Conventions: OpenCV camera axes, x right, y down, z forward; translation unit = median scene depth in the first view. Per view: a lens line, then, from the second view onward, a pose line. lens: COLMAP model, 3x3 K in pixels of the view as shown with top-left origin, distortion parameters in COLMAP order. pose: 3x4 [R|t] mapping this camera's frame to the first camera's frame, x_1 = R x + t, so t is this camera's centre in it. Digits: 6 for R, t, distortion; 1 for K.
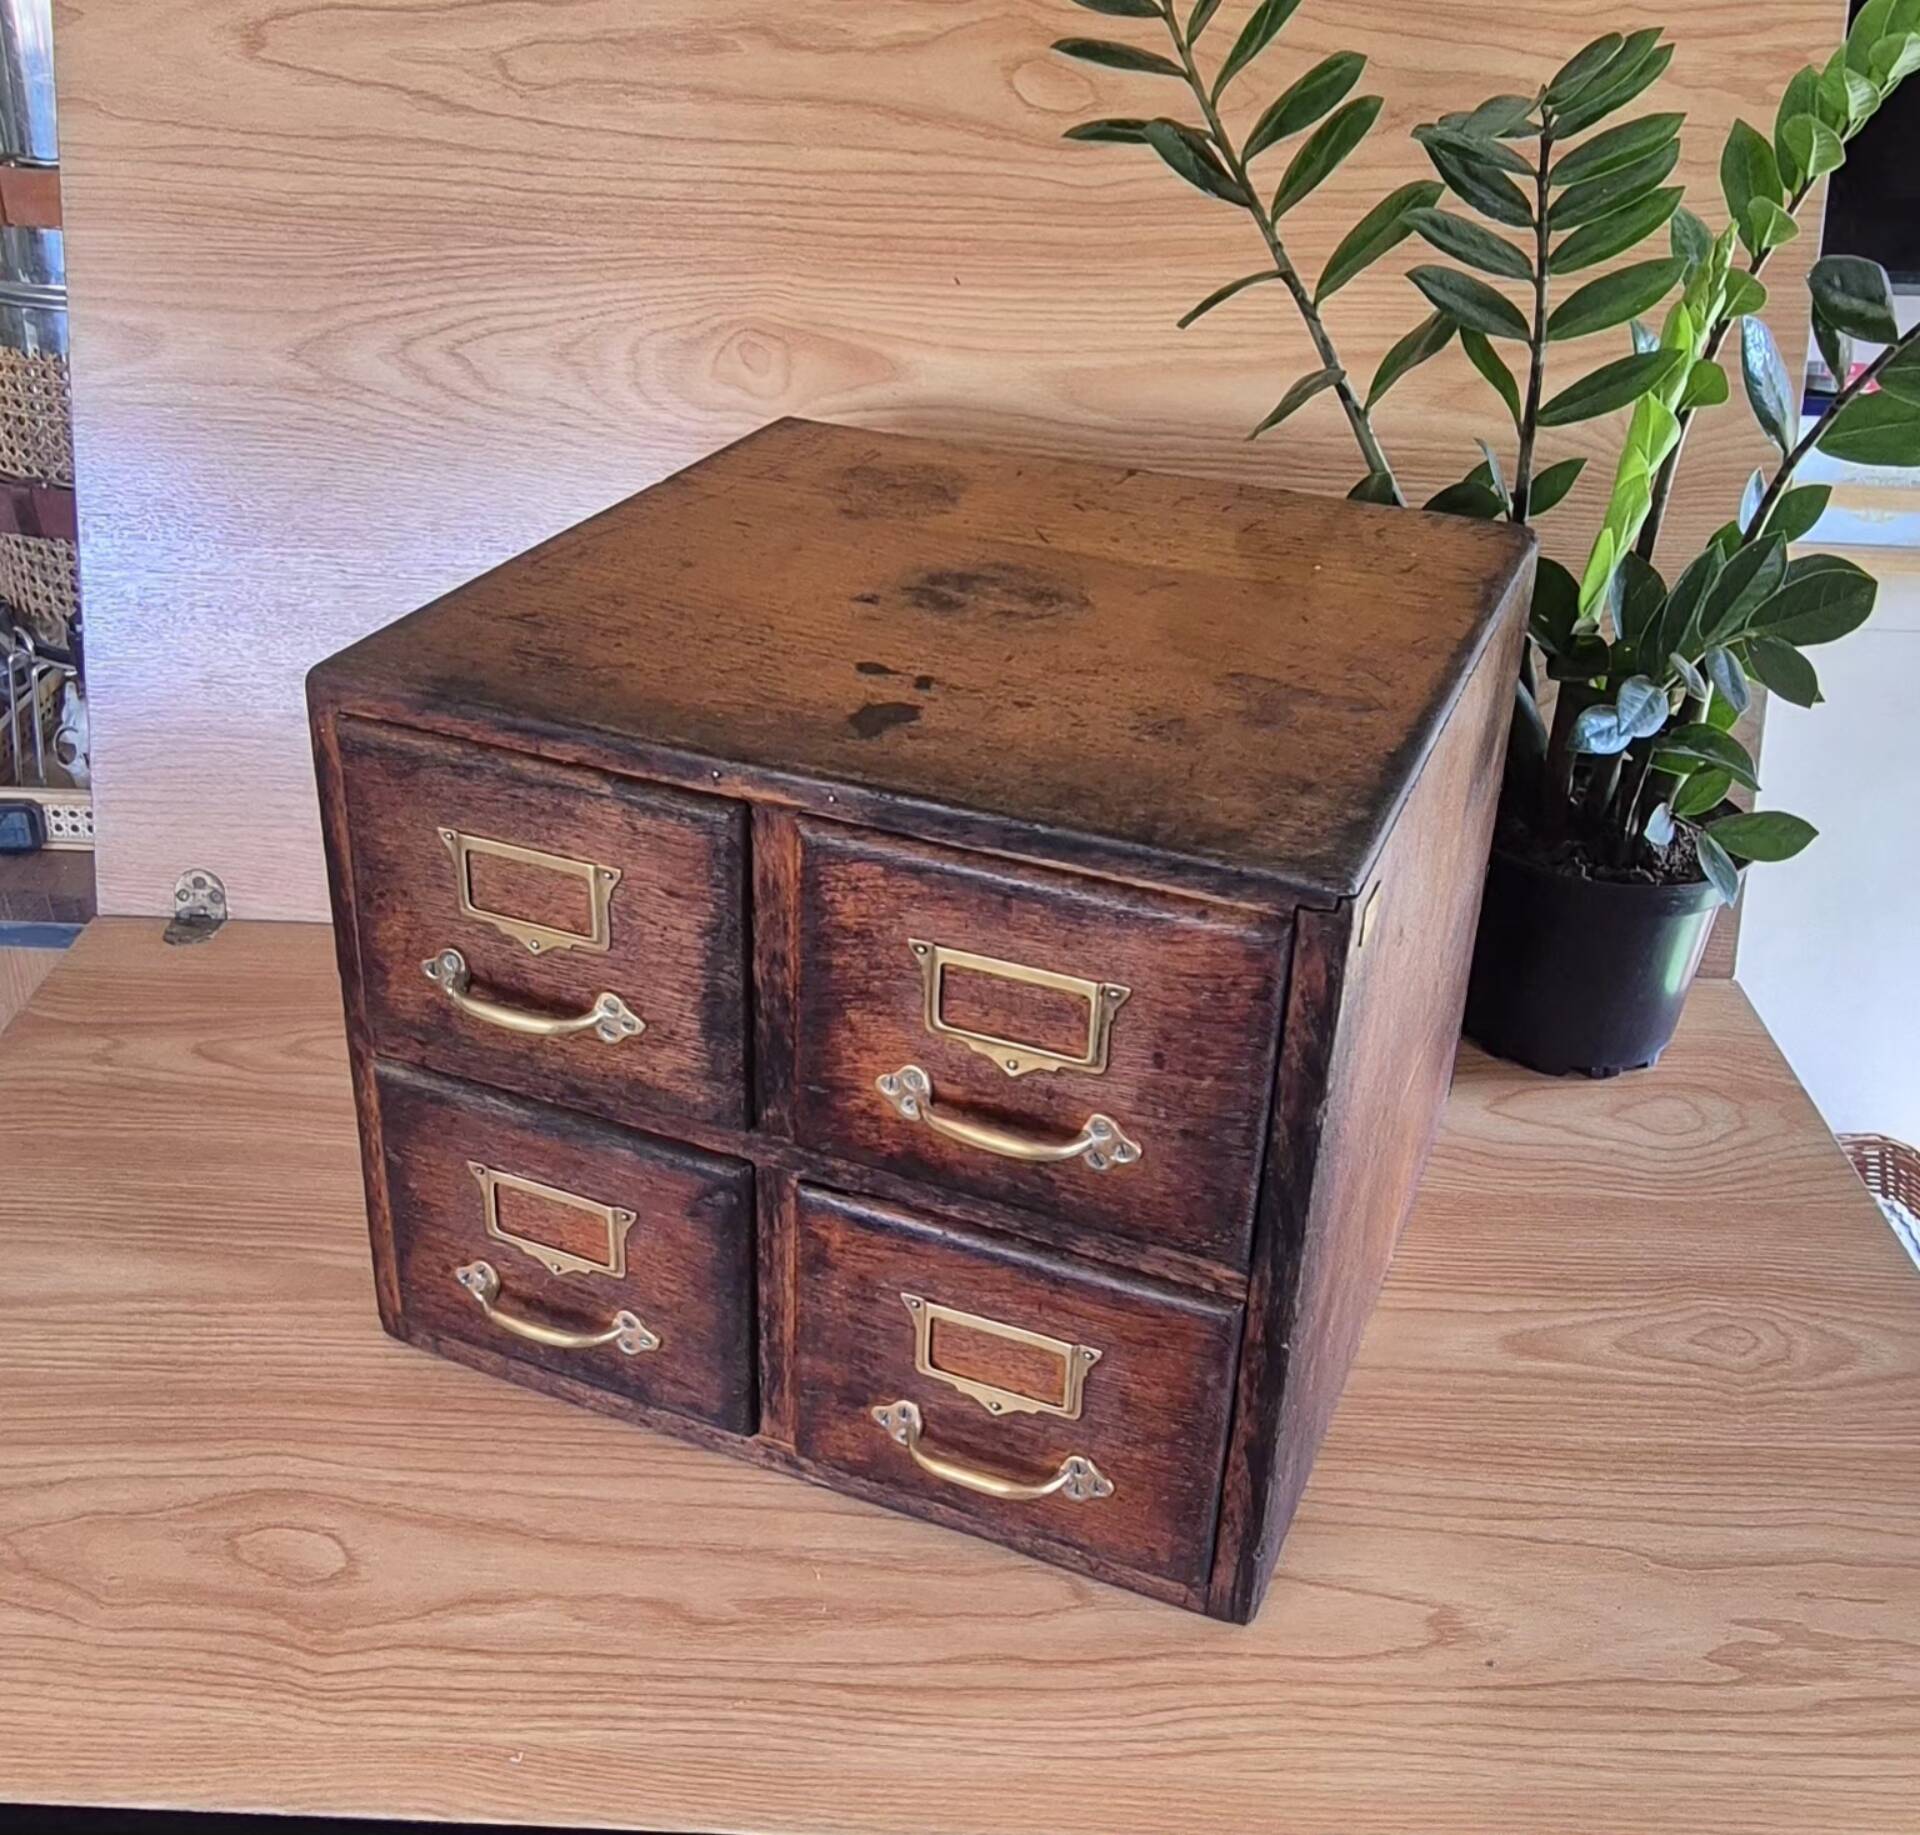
lens RADIAL K [[2045.7, 0, 910.5], [0, 2045.7, 819.1], [0, 0, 1]] dist [-0.041626, 0.000000]
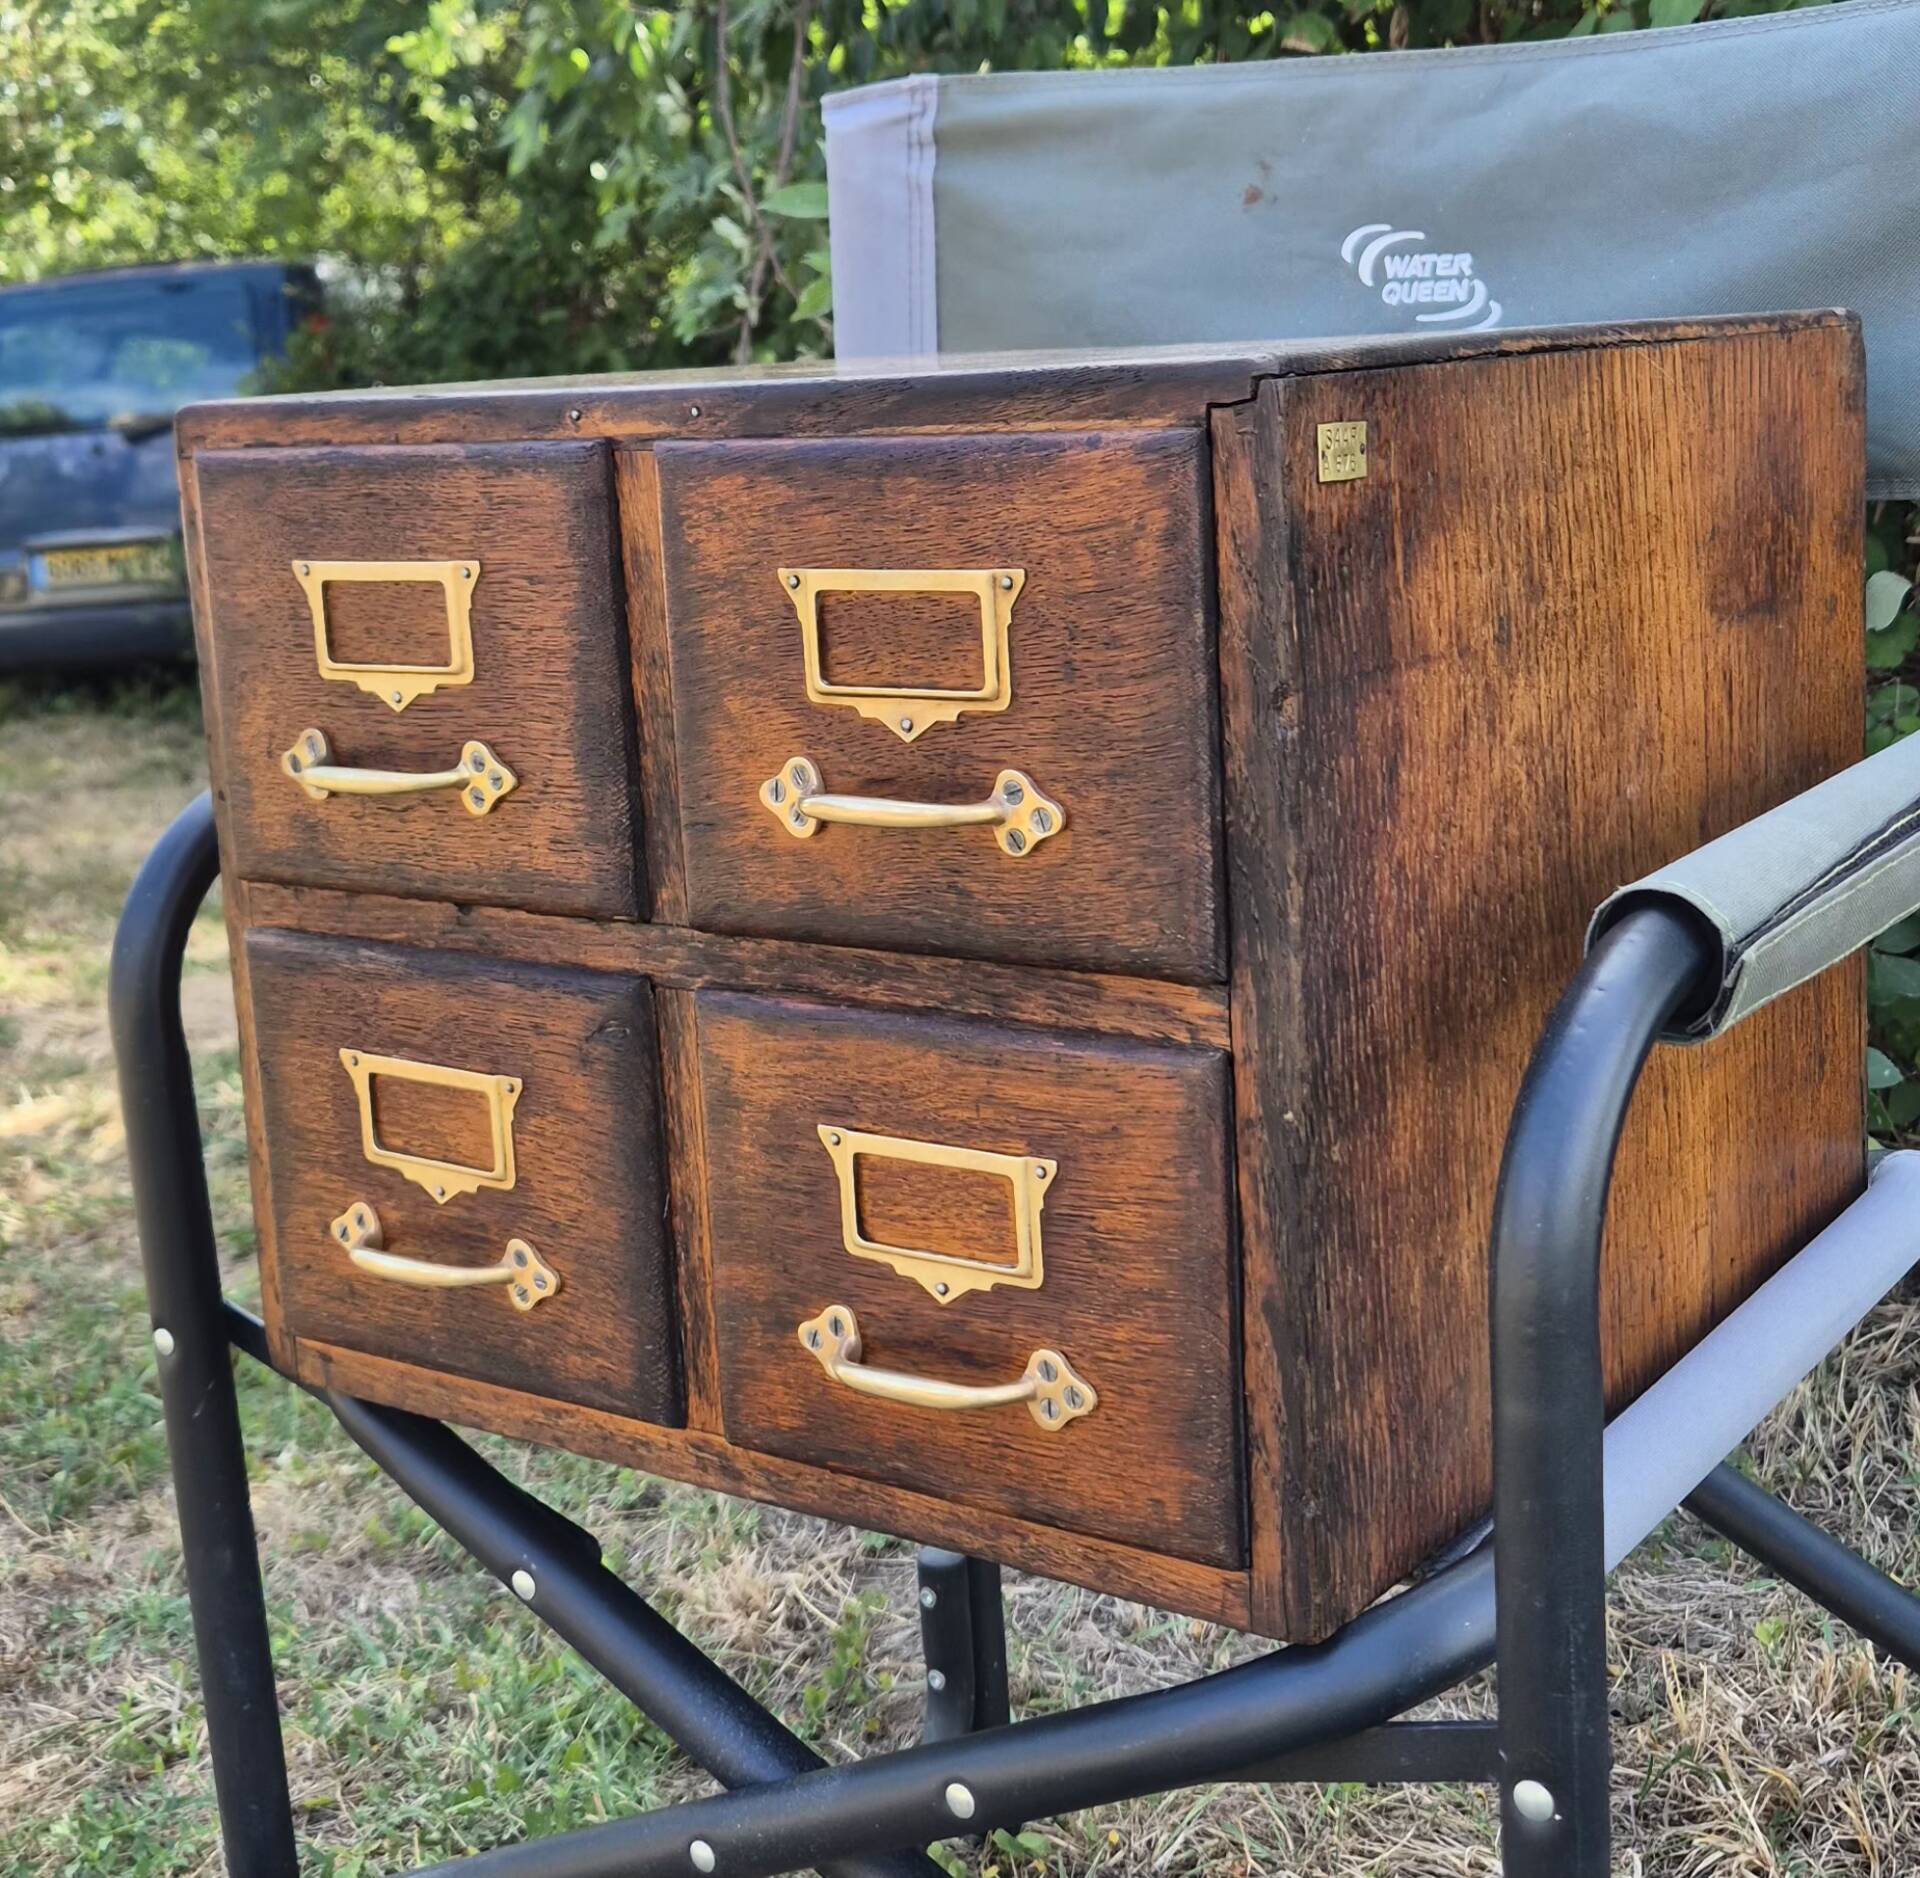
lens RADIAL K [[2799.5, 0, 960.6], [0, 2799.5, 817.9], [0, 0, 1]] dist [0.062218, 0.000000]
pose [[0.971640, -0.035932, -0.233718, 0.282078], [-0.030251, 0.961378, -0.273564, 0.397712], [0.234521, 0.272876, 0.933027, 0.047207]]
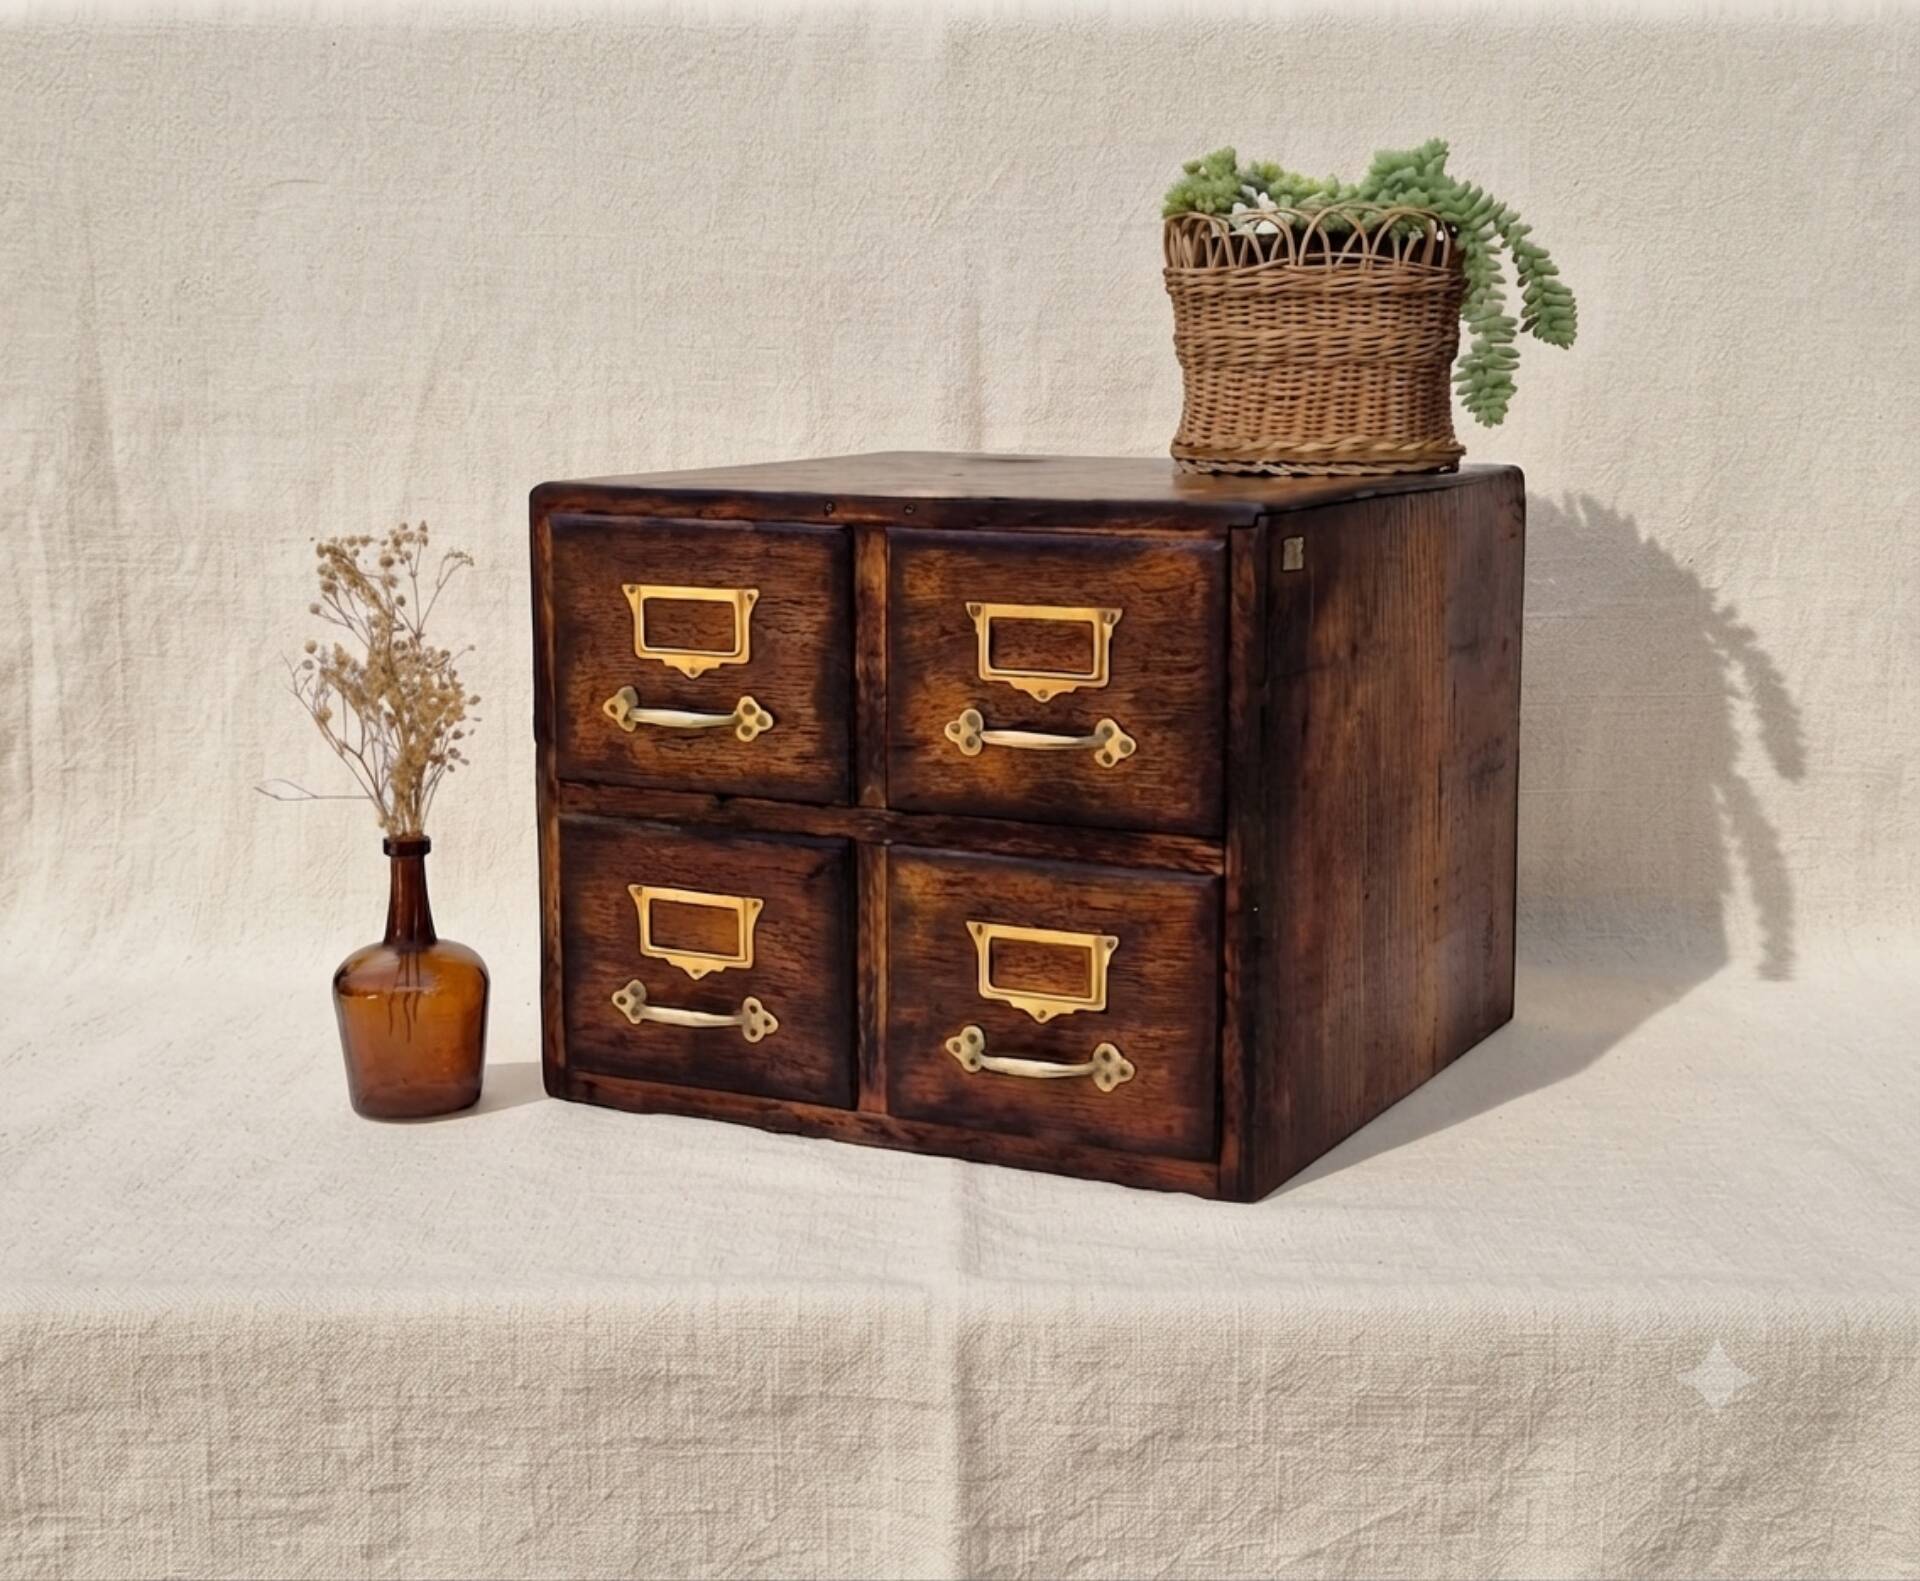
lens RADIAL K [[2742.8, 0, 970.3], [0, 2742.8, 772.2], [0, 0, 1]] dist [0.062011, 0.000000]
pose [[0.997268, -0.012499, -0.072804, 0.122458], [-0.009511, 0.955651, -0.294348, 0.643291], [0.073254, 0.294237, 0.952921, -0.651492]]
